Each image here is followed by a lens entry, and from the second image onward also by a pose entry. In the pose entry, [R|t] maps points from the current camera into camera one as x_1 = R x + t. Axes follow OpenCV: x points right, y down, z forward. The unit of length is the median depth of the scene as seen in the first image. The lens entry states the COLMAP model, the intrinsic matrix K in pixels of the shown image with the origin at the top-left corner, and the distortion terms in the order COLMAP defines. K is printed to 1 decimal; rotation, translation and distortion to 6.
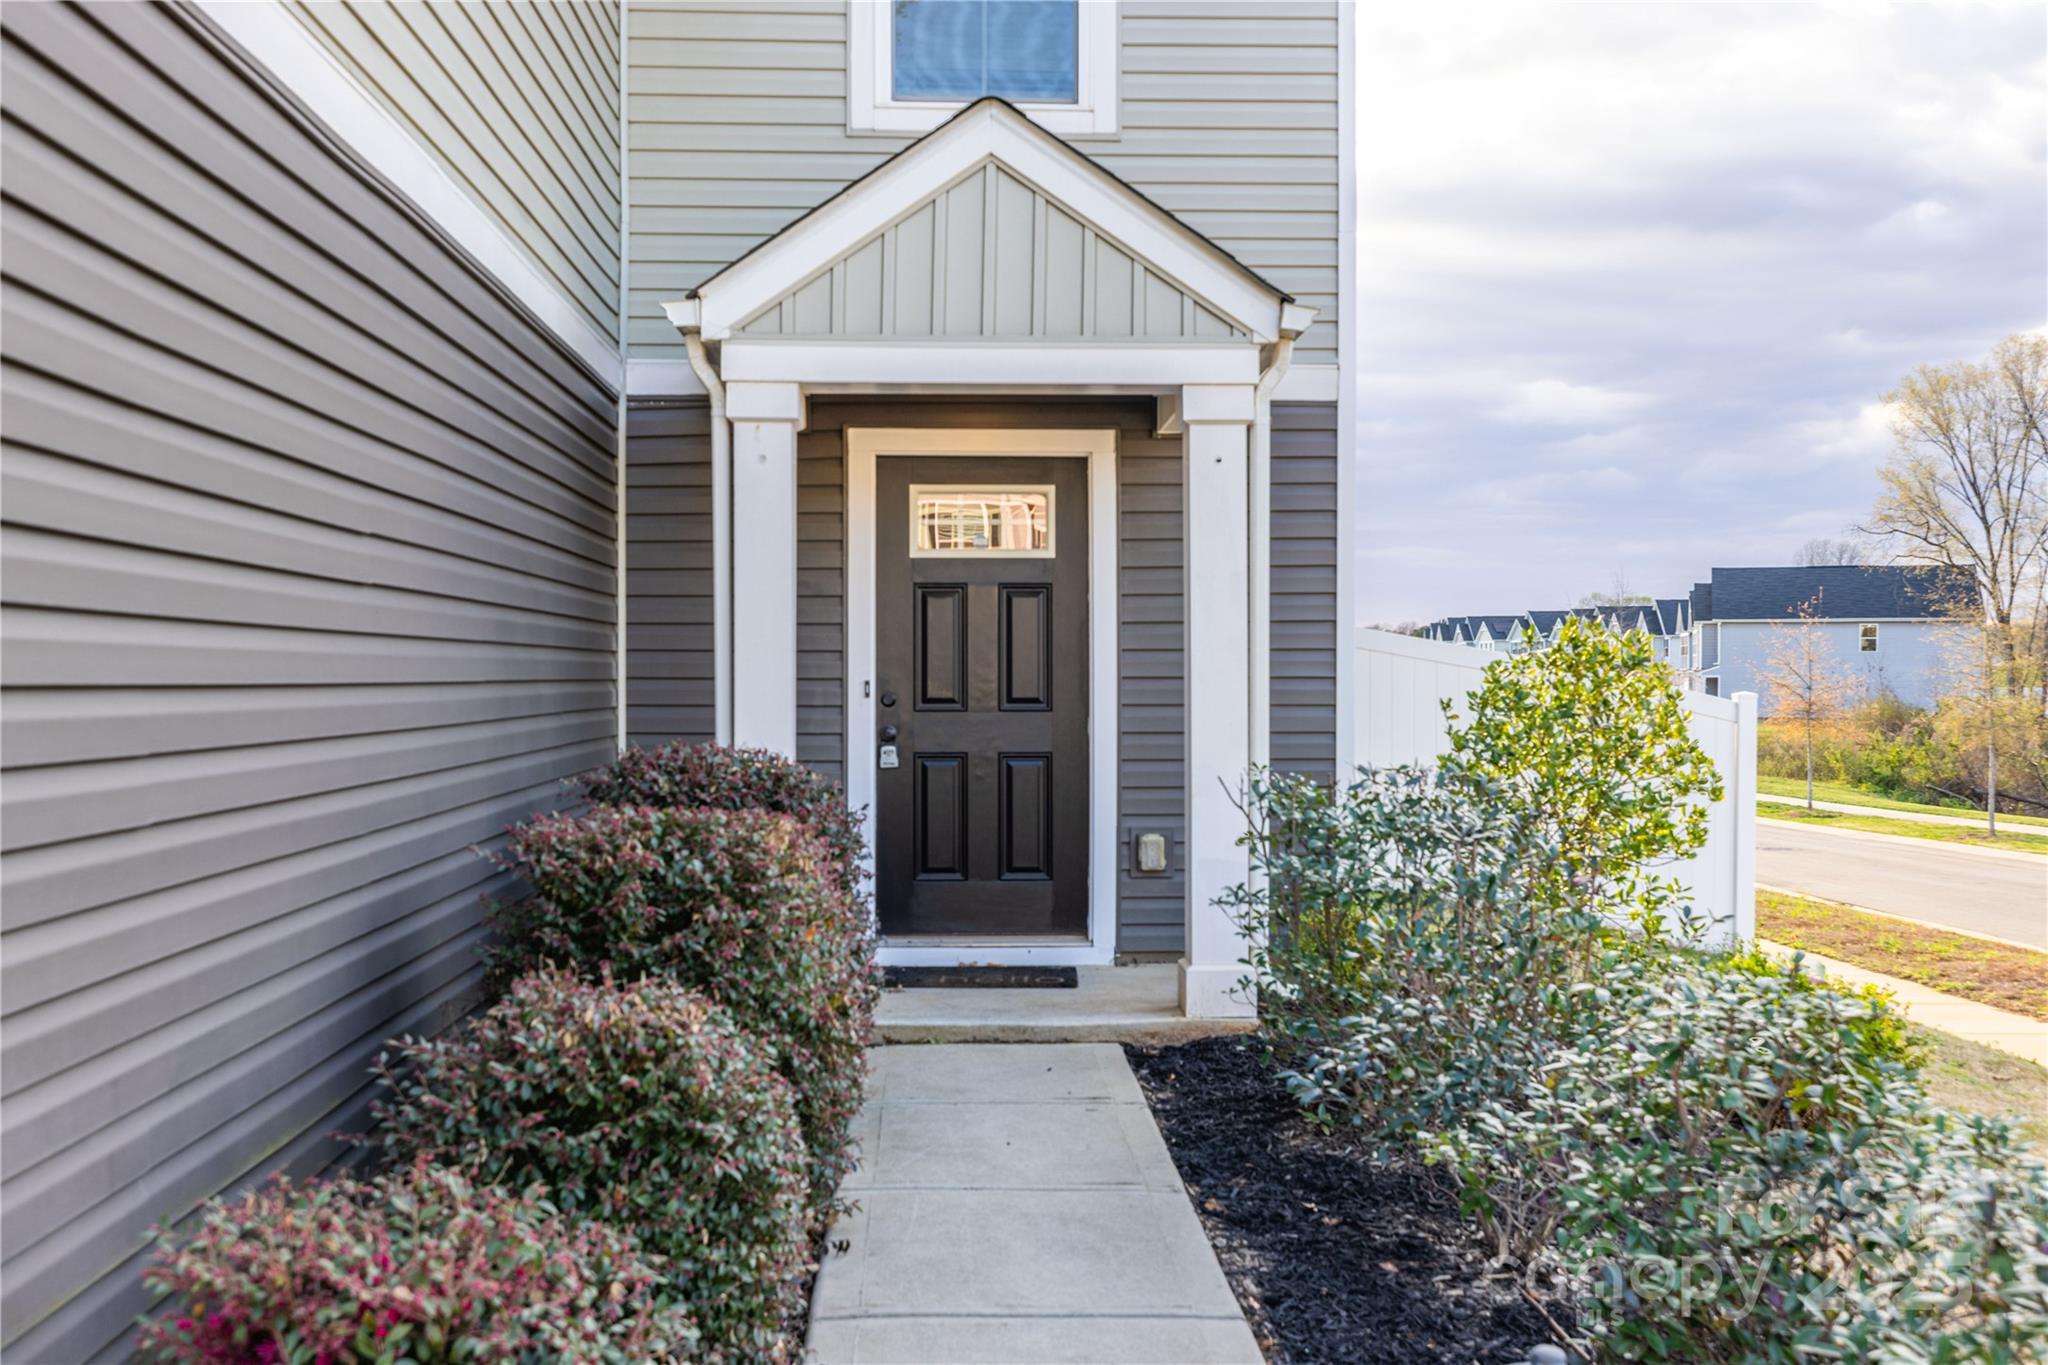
lens RADIAL K [[2016.2, 0, 1024.0], [0, 2016.2, 682.5], [0, 0, 1]] dist [0.001679, 0.001052]
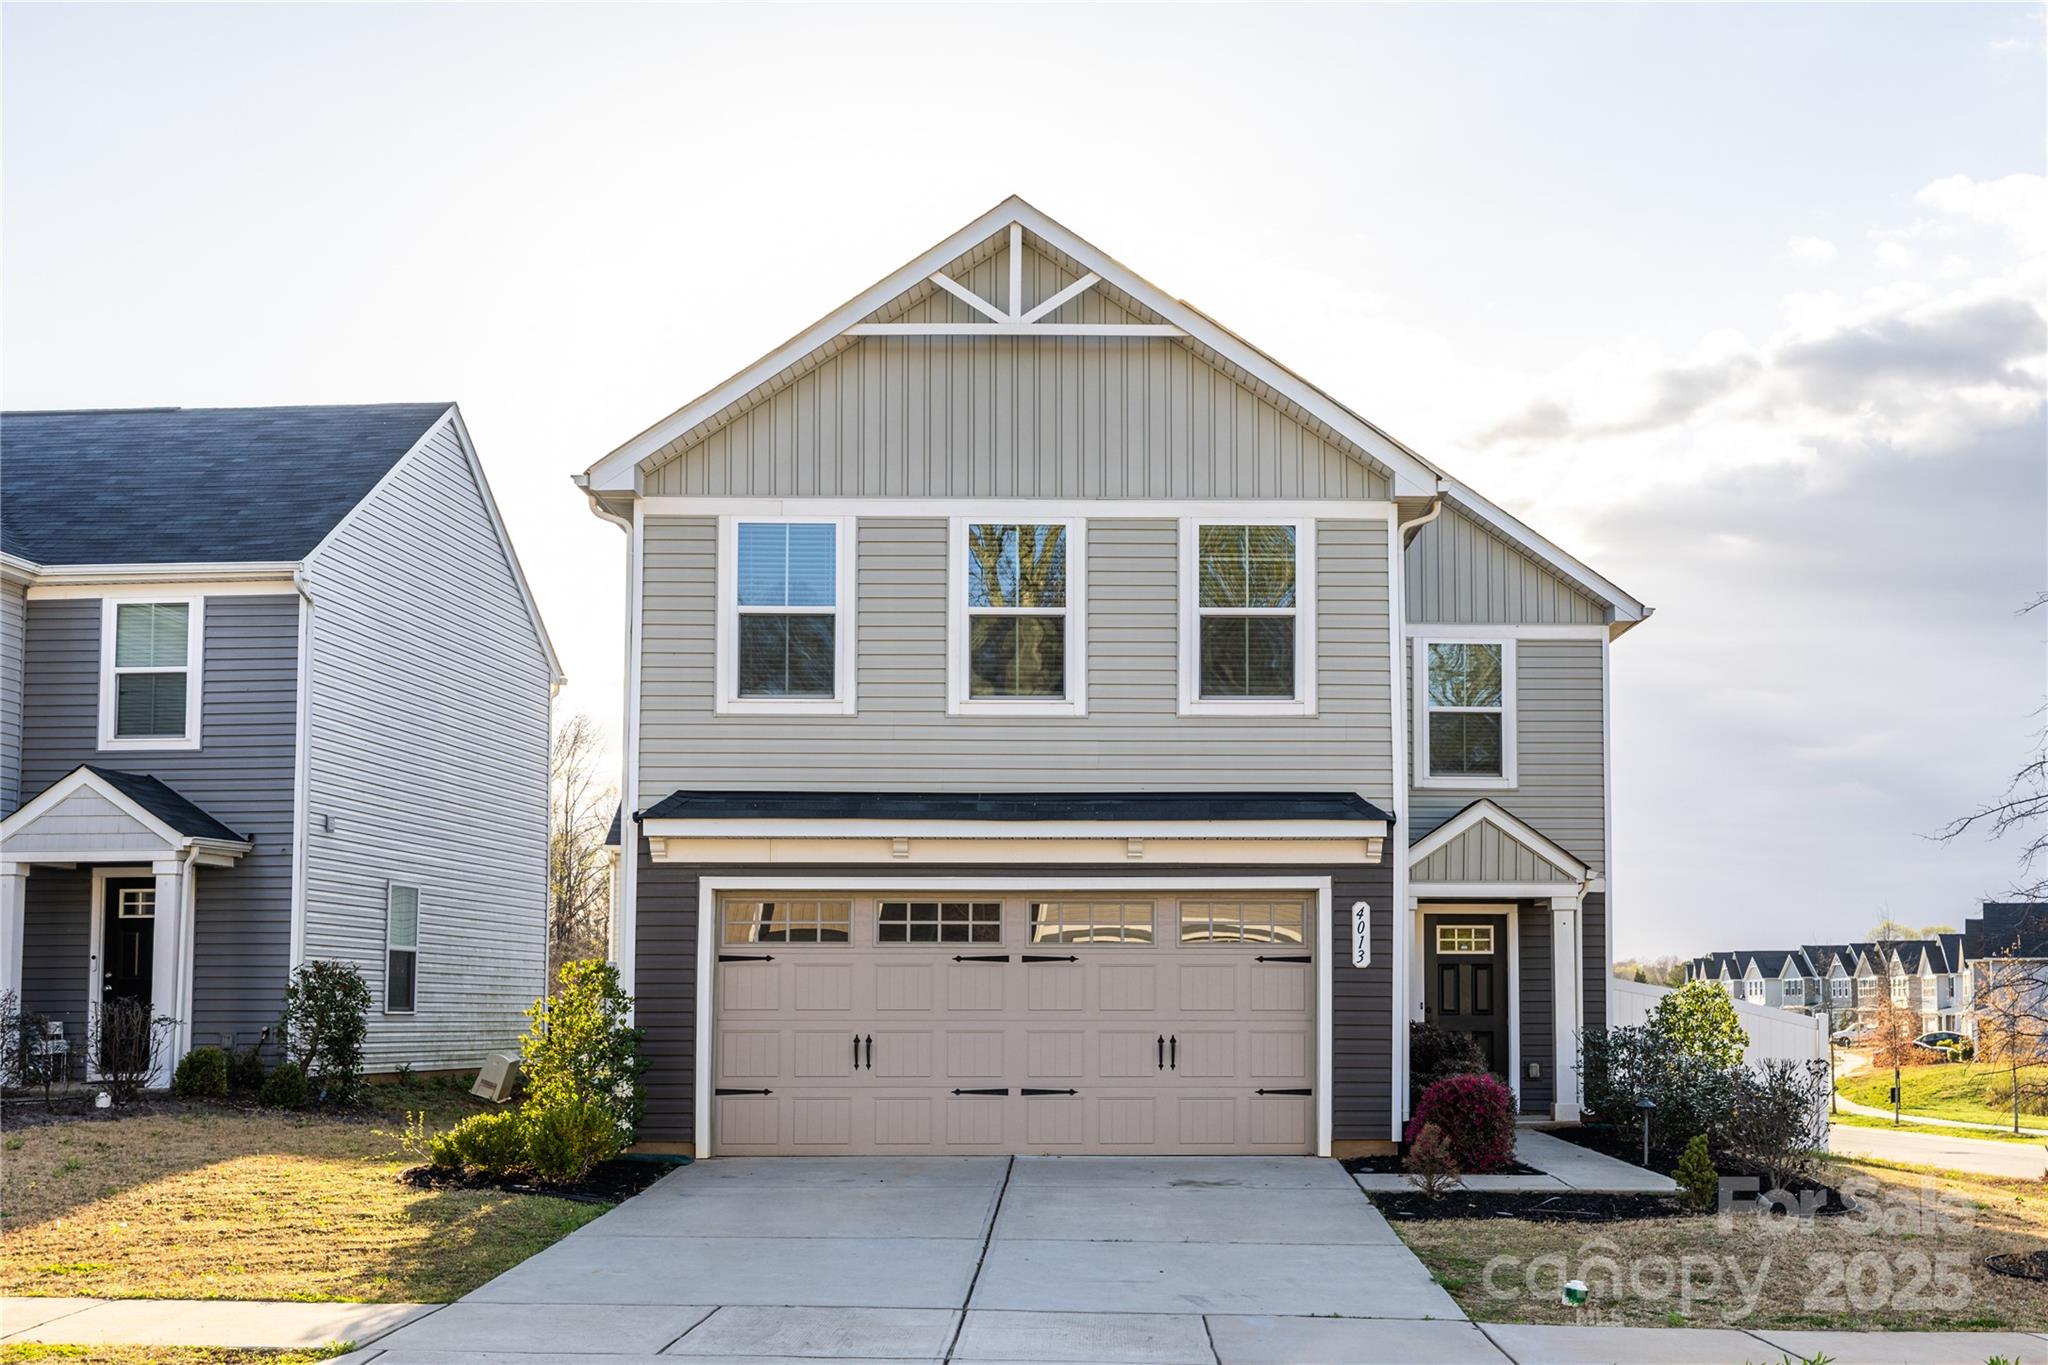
lens RADIAL K [[2381.0, 0, 1025.5], [0, 2381.0, 843.1], [0, 0, 1]] dist [-0.103301, -0.013115]
pose [[0.996947, 0.000067, -0.078075, -0.342991], [-0.006059, 0.997050, -0.076512, 0.030798], [0.077839, 0.076752, 0.994007, -2.040341]]
